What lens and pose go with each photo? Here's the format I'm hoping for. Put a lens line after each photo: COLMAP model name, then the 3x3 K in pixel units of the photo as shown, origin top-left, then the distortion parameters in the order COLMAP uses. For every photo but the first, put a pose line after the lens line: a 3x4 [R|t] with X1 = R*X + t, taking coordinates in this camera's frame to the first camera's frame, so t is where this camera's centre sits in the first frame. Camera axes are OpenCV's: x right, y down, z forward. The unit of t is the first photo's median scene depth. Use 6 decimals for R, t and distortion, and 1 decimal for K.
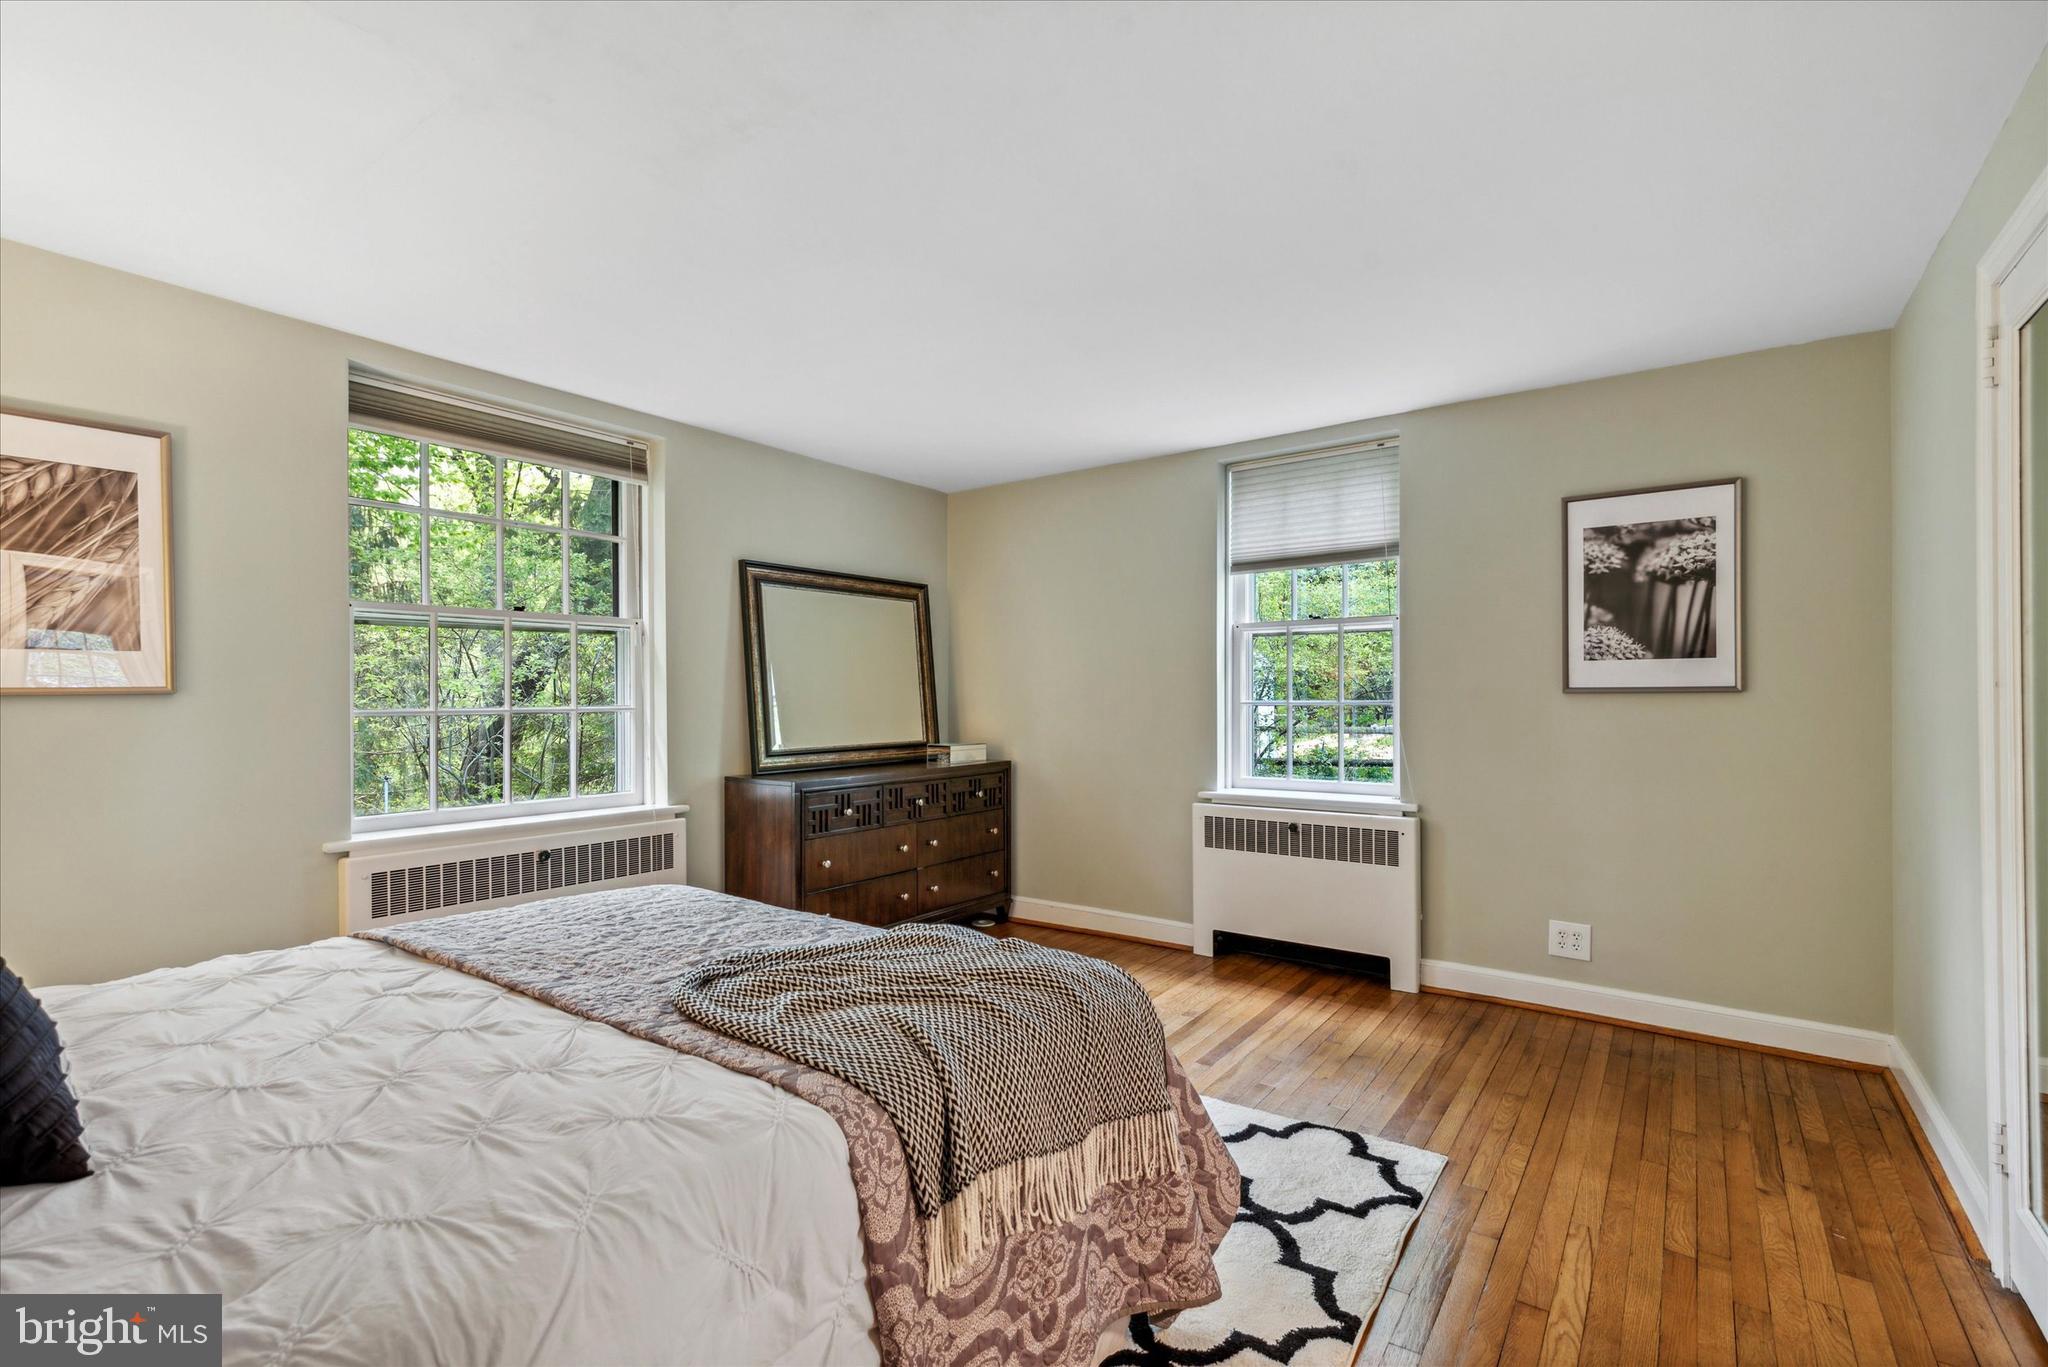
lens RADIAL K [[932.5, 0, 1035.9], [0, 932.5, 704.0], [0, 0, 1]] dist [0.014177, 0.000011]
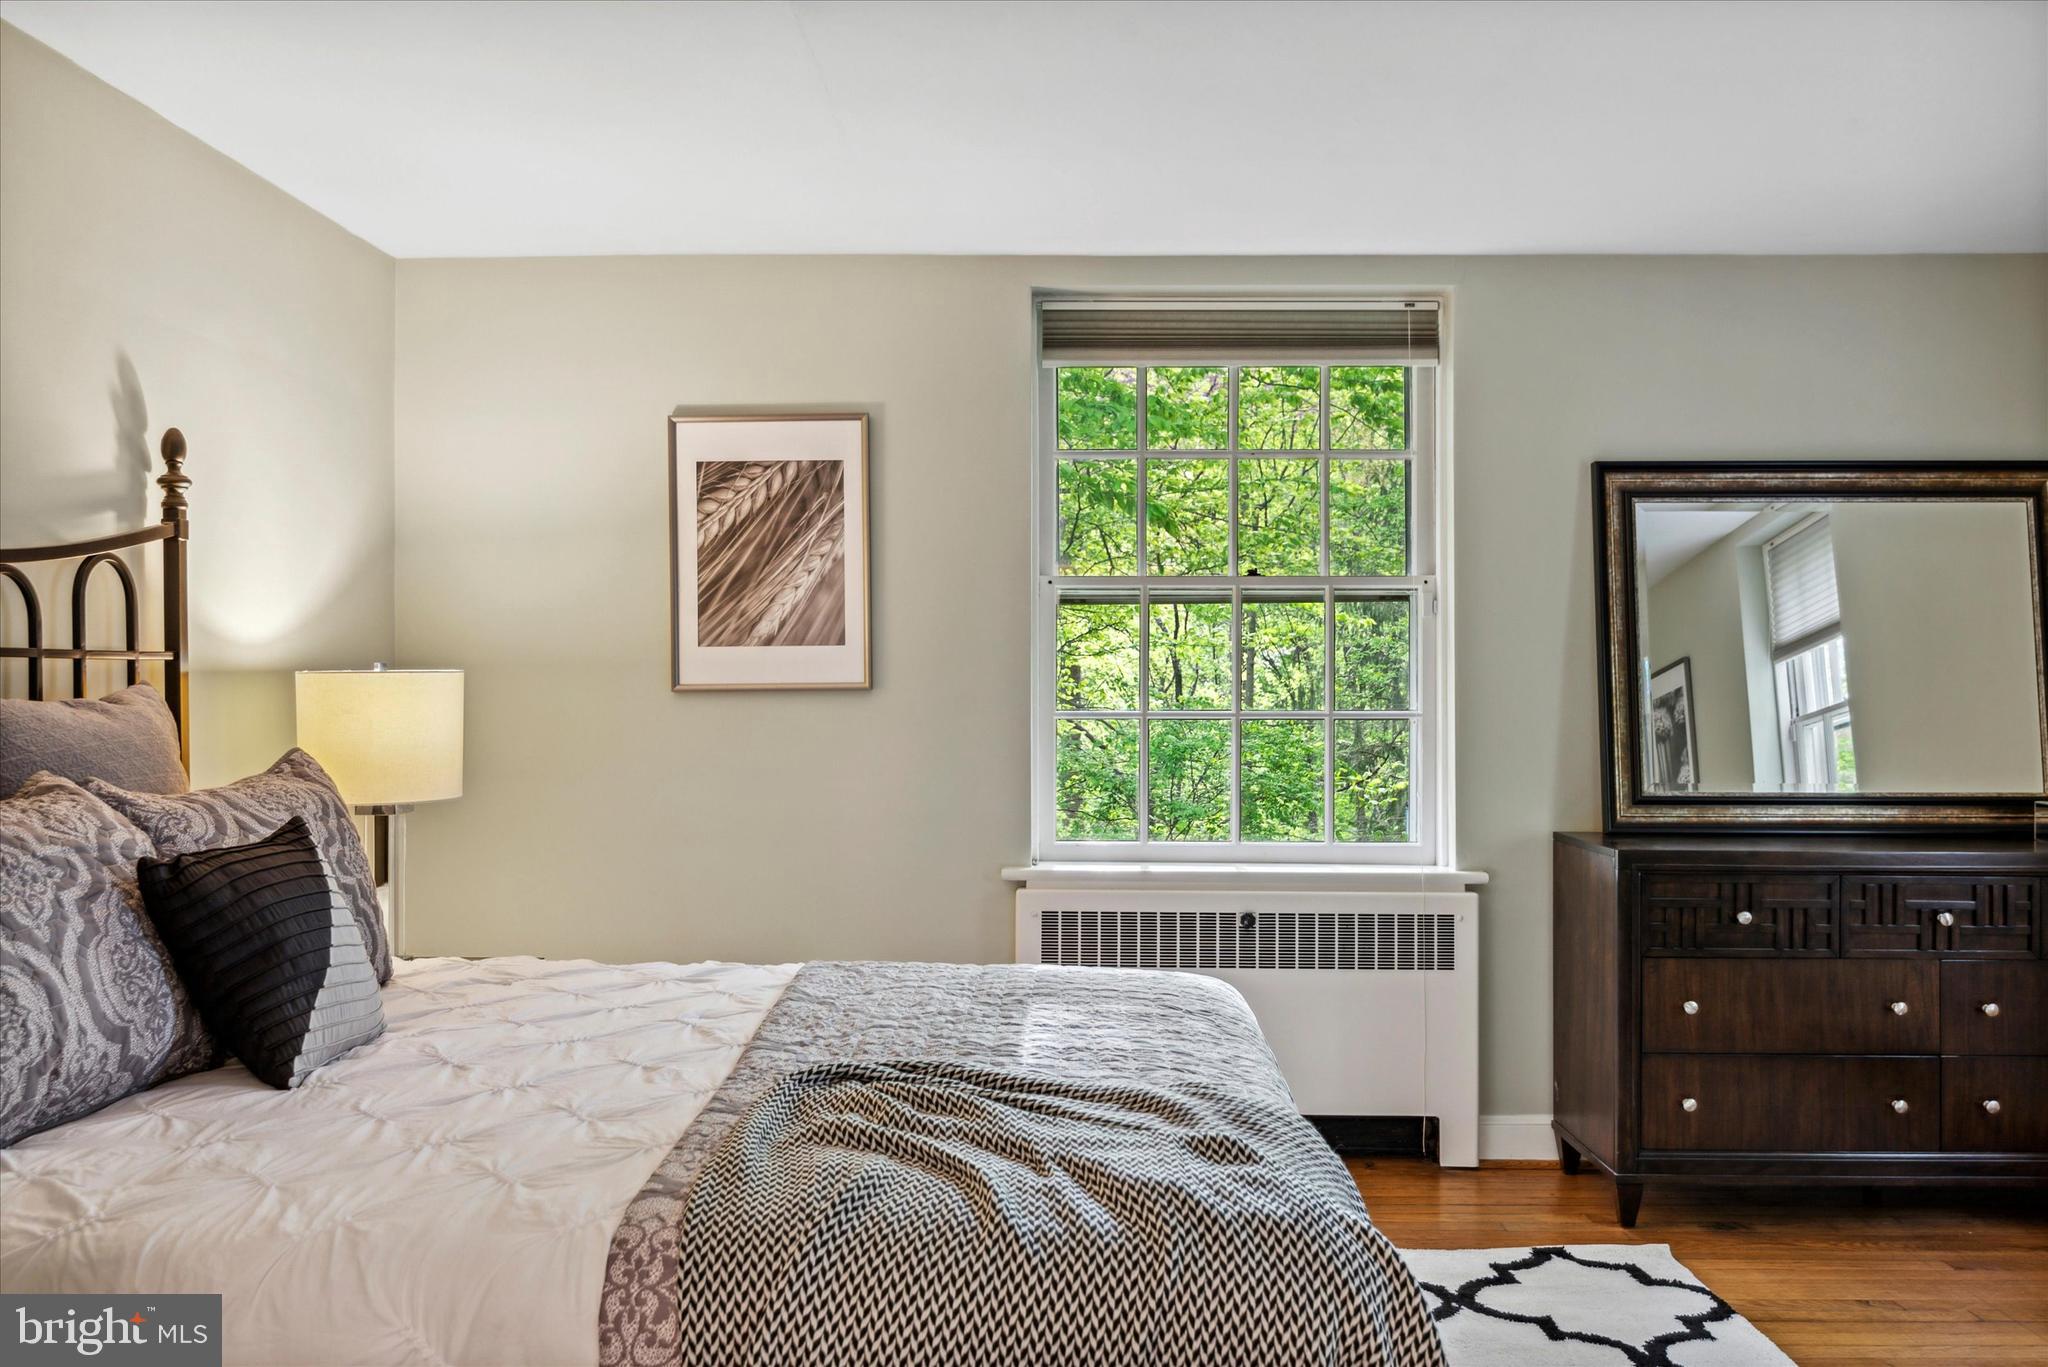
lens RADIAL K [[1573.0, 0, 1033.1], [0, 1573.0, 700.8], [0, 0, 1]] dist [0.000840, -0.000200]
pose [[0.570062, 0.010649, -0.821533, 0.400884], [-0.013003, 0.999908, 0.003939, -0.007318], [0.821499, 0.008437, 0.570148, 0.211395]]
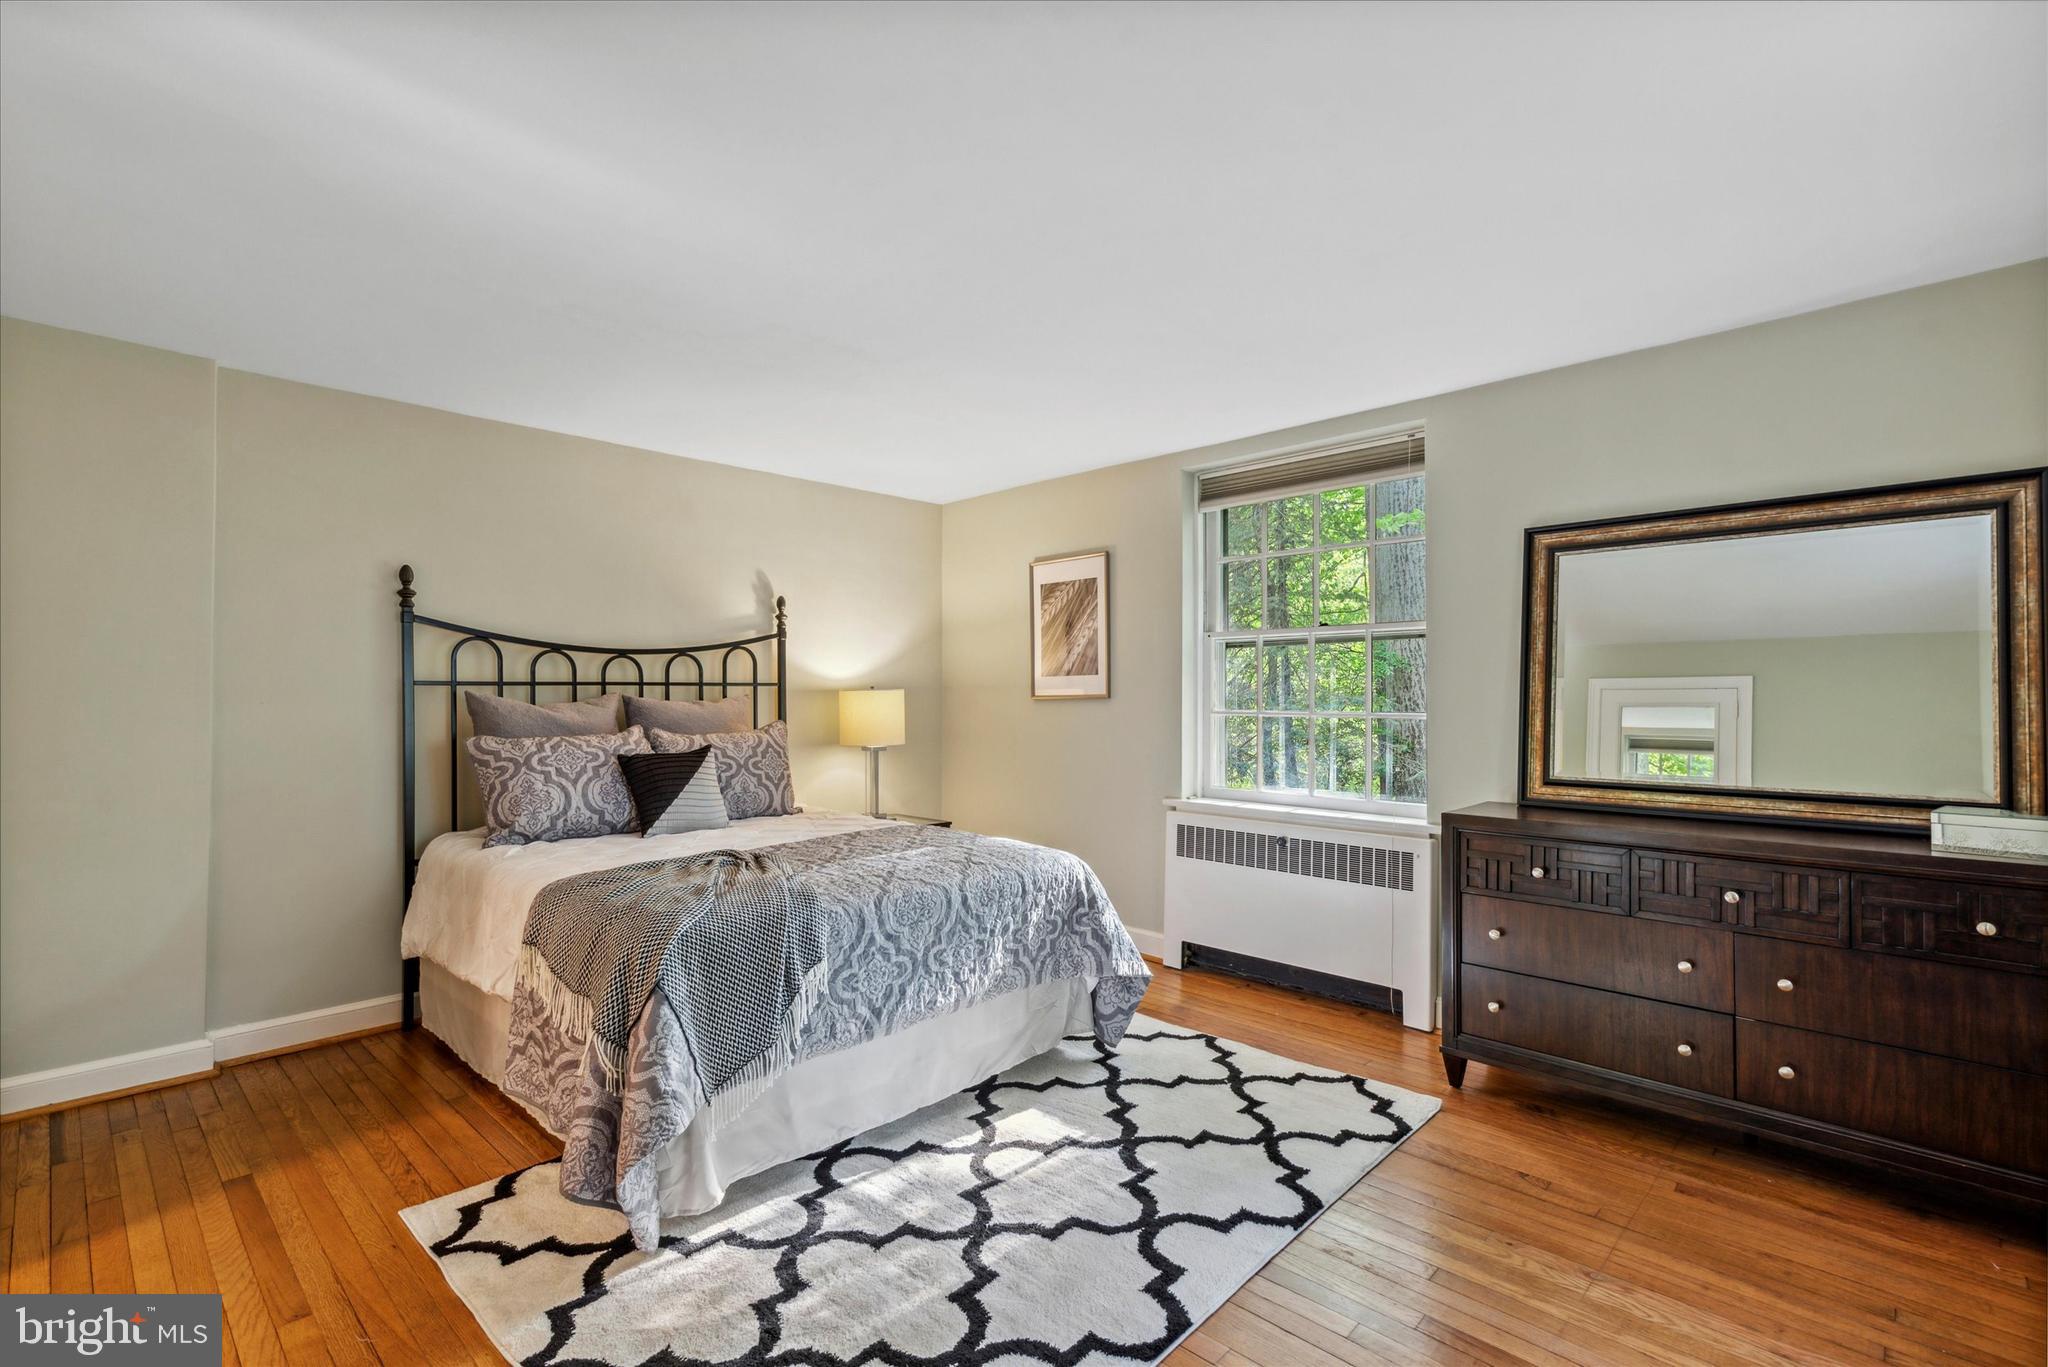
lens RADIAL K [[932.5, 0, 1035.9], [0, 932.5, 704.0], [0, 0, 1]] dist [0.014177, 0.000011]
pose [[-0.147307, 0.009958, -0.989041, 0.715911], [-0.013250, 0.999840, 0.012040, -0.016621], [0.989002, 0.014878, -0.147152, 0.974175]]
